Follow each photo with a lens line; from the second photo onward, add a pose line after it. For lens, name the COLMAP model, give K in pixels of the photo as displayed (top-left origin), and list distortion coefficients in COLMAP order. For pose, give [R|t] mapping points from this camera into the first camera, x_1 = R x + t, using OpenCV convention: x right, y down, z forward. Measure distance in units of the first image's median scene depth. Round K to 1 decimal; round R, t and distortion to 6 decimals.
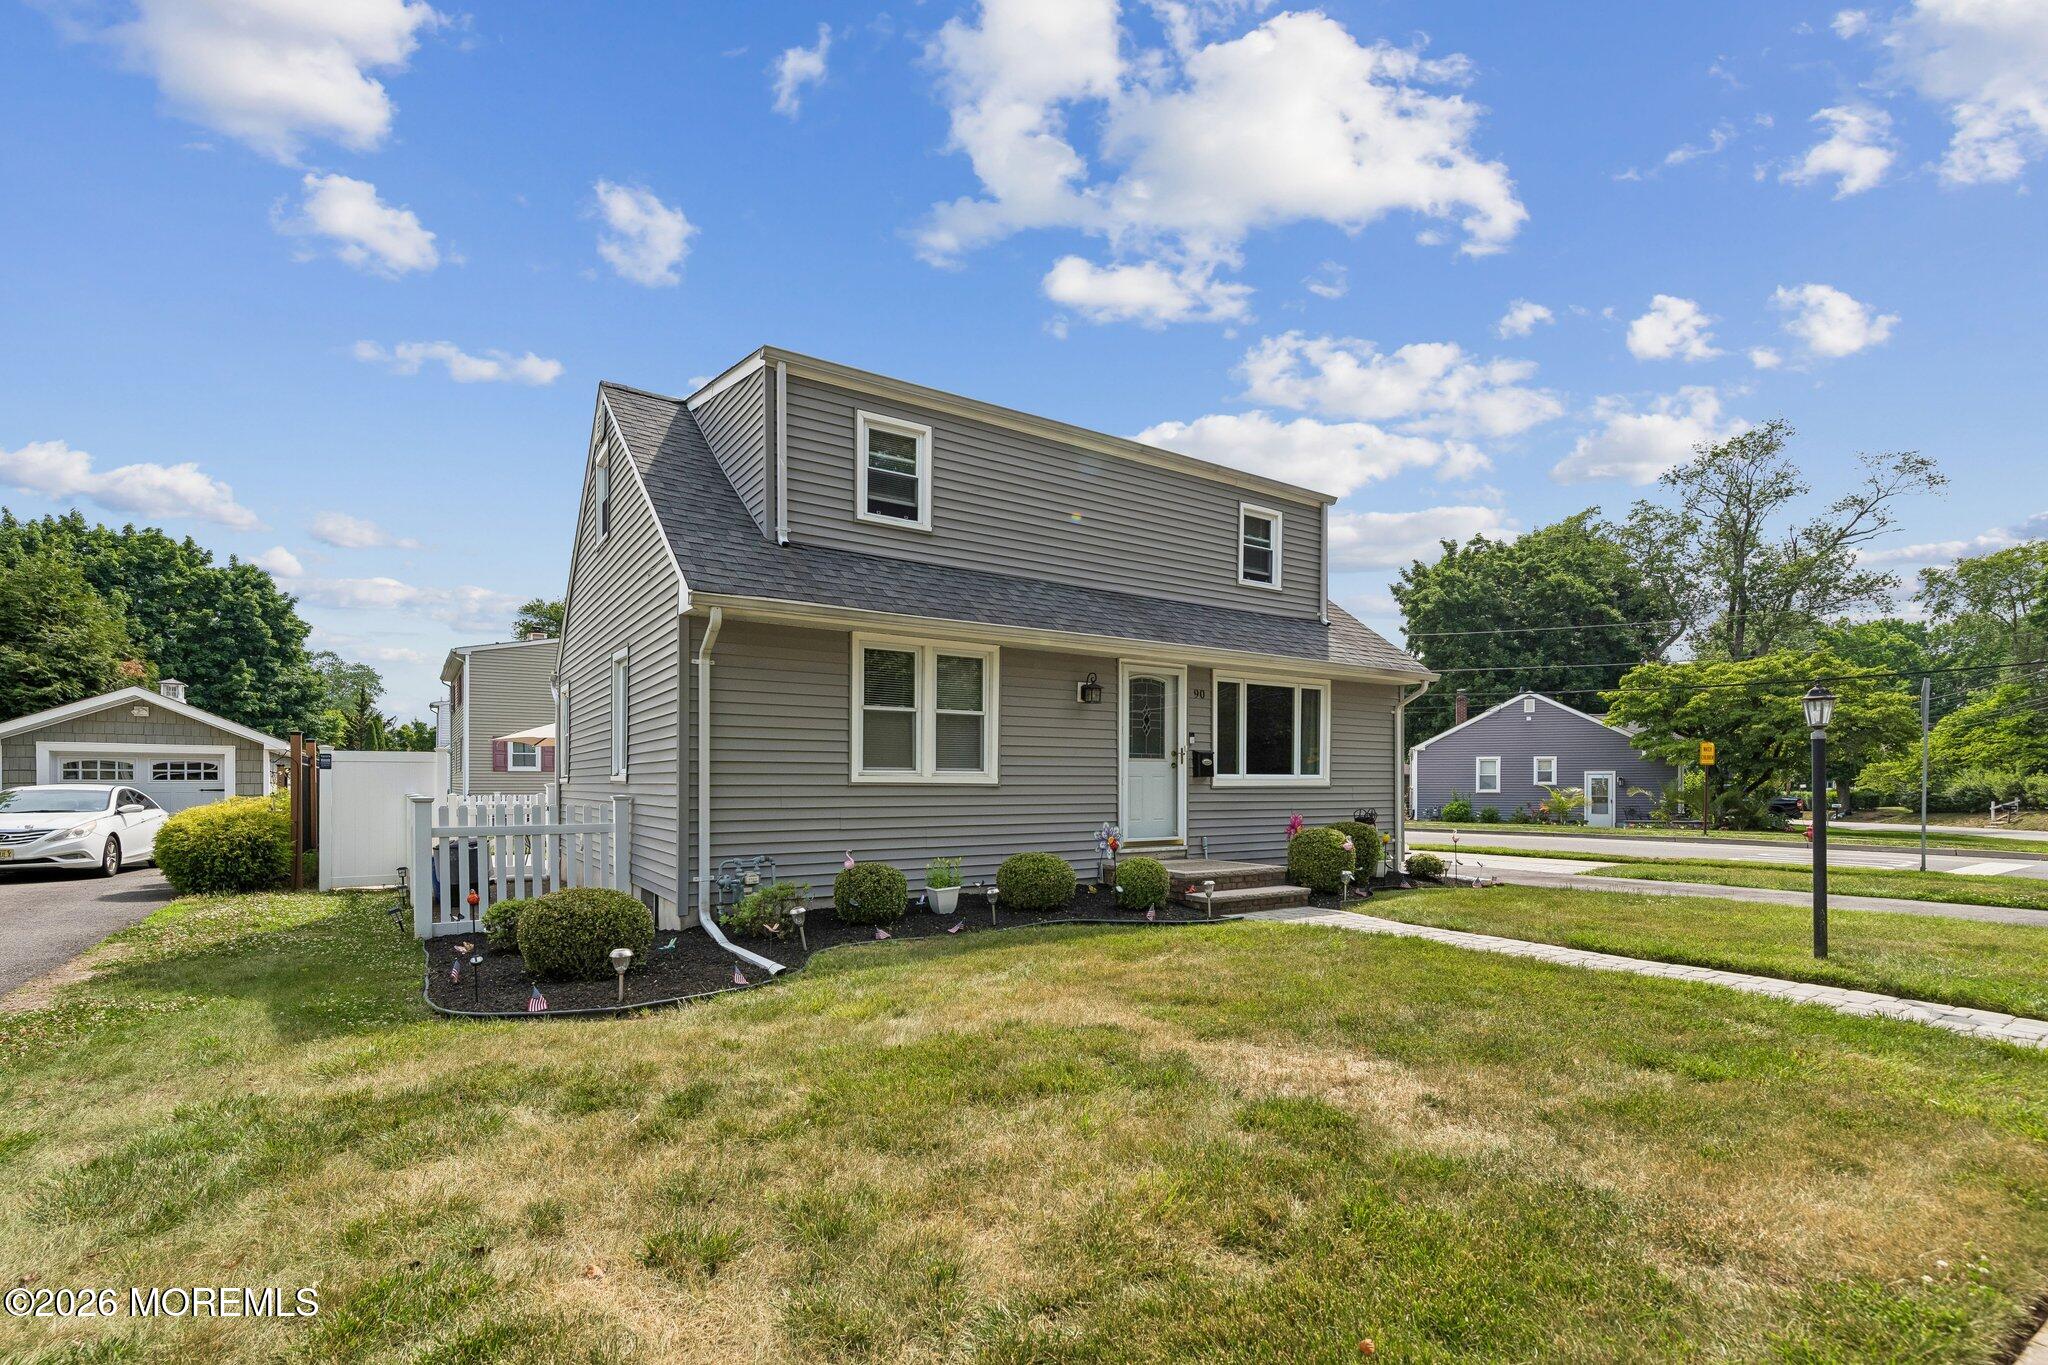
lens RADIAL K [[918.2, 0, 1022.6], [0, 918.2, 750.3], [0, 0, 1]] dist [0.000885, -0.000018]
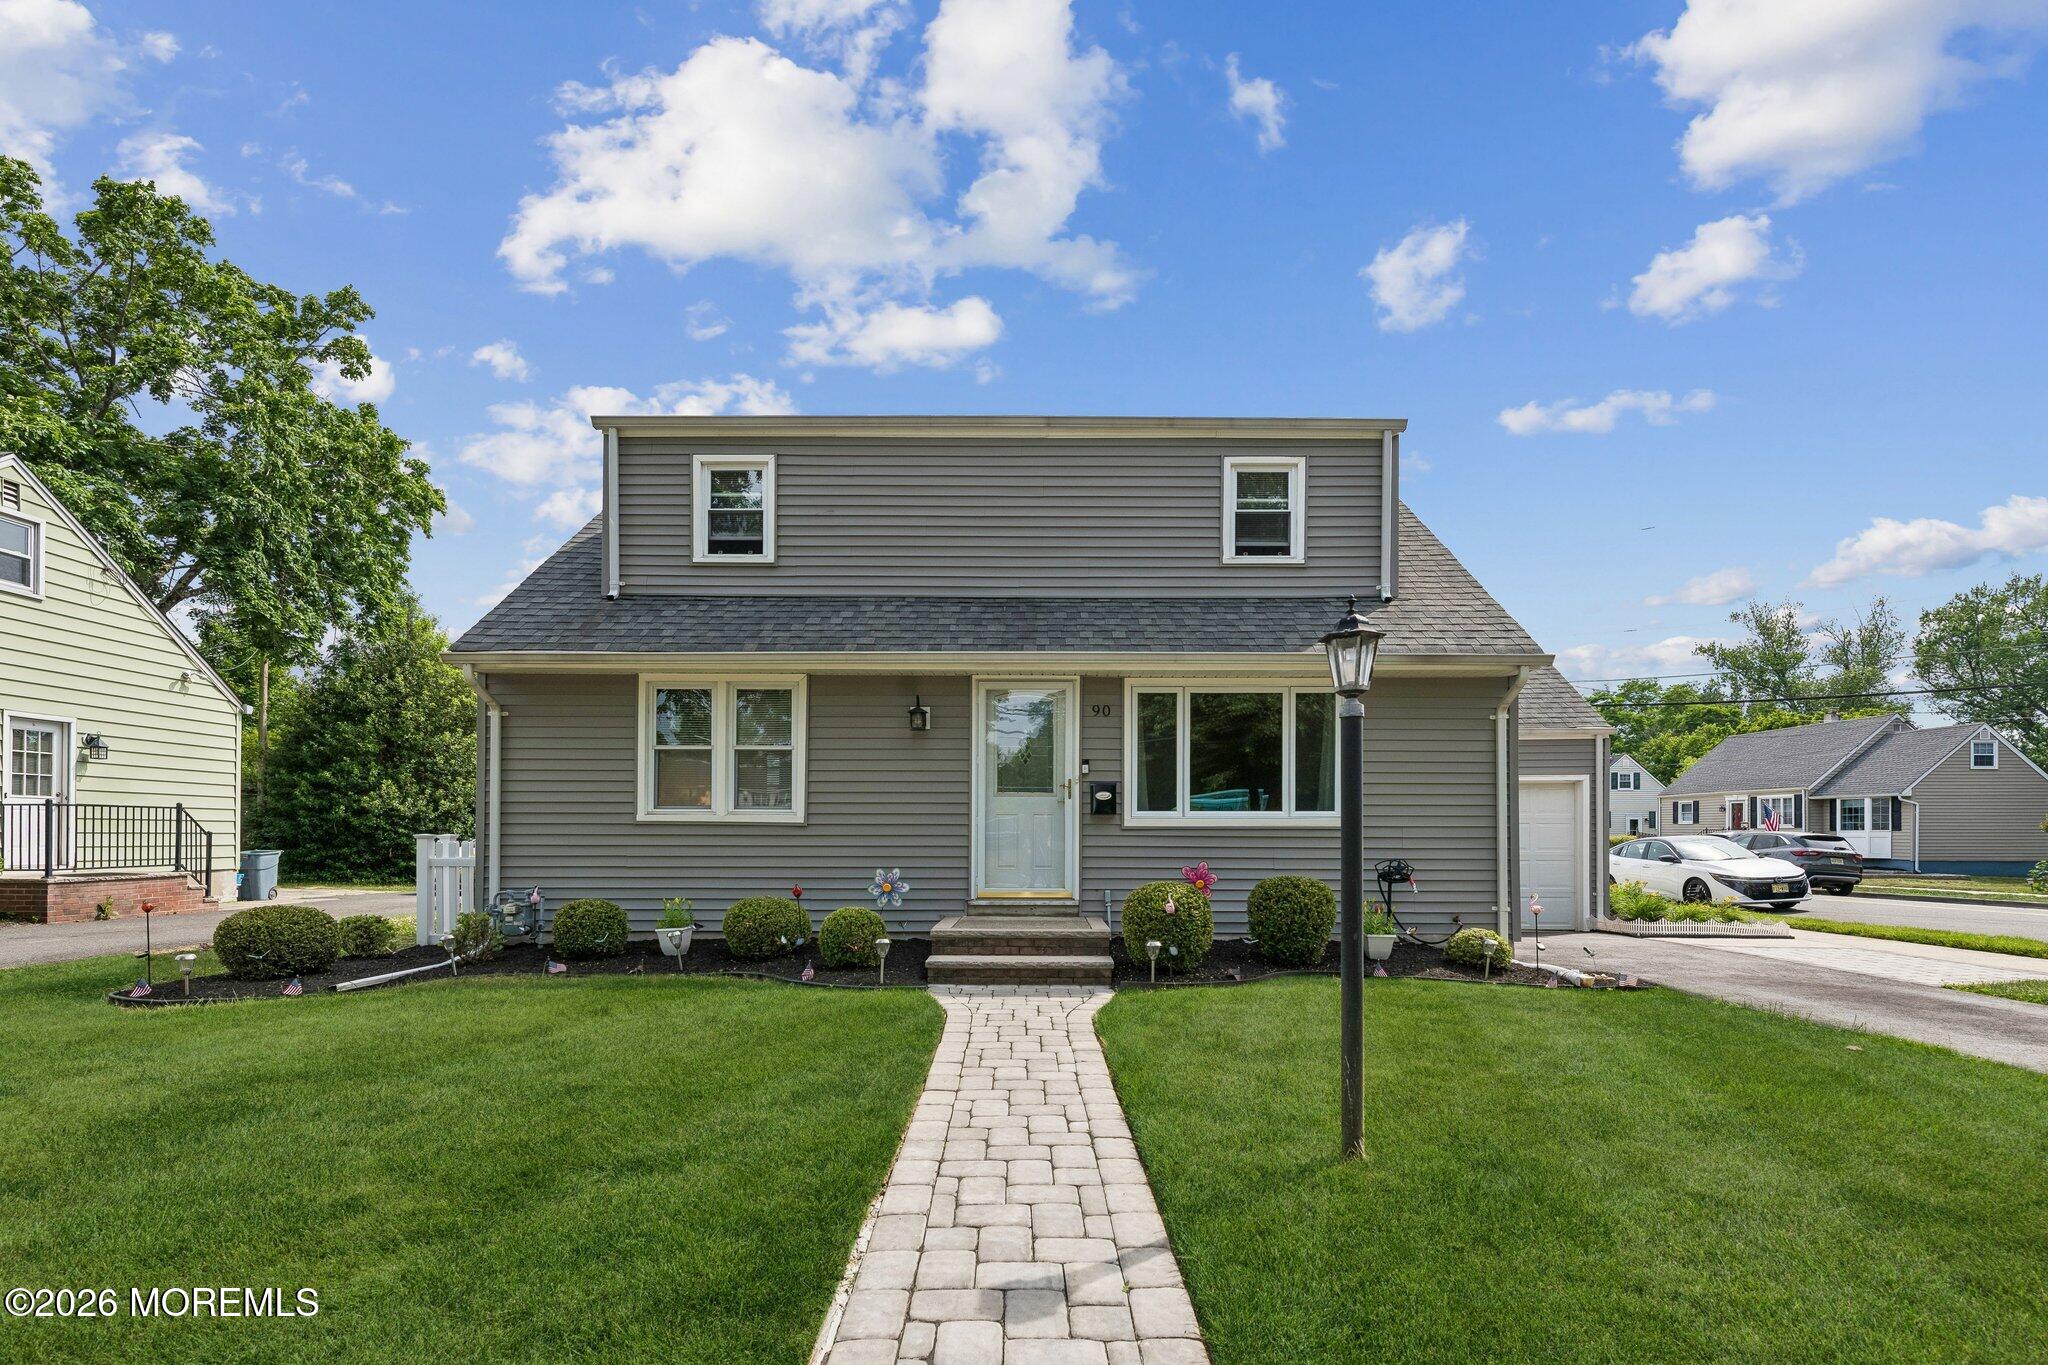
lens RADIAL K [[834.3, 0, 1022.9], [0, 834.3, 803.8], [0, 0, 1]] dist [-0.000291, -0.000064]
pose [[0.836486, -0.009206, -0.547911, 0.588808], [0.017081, 0.999811, 0.009278, 0.012411], [0.547722, -0.017120, 0.836485, 0.394672]]
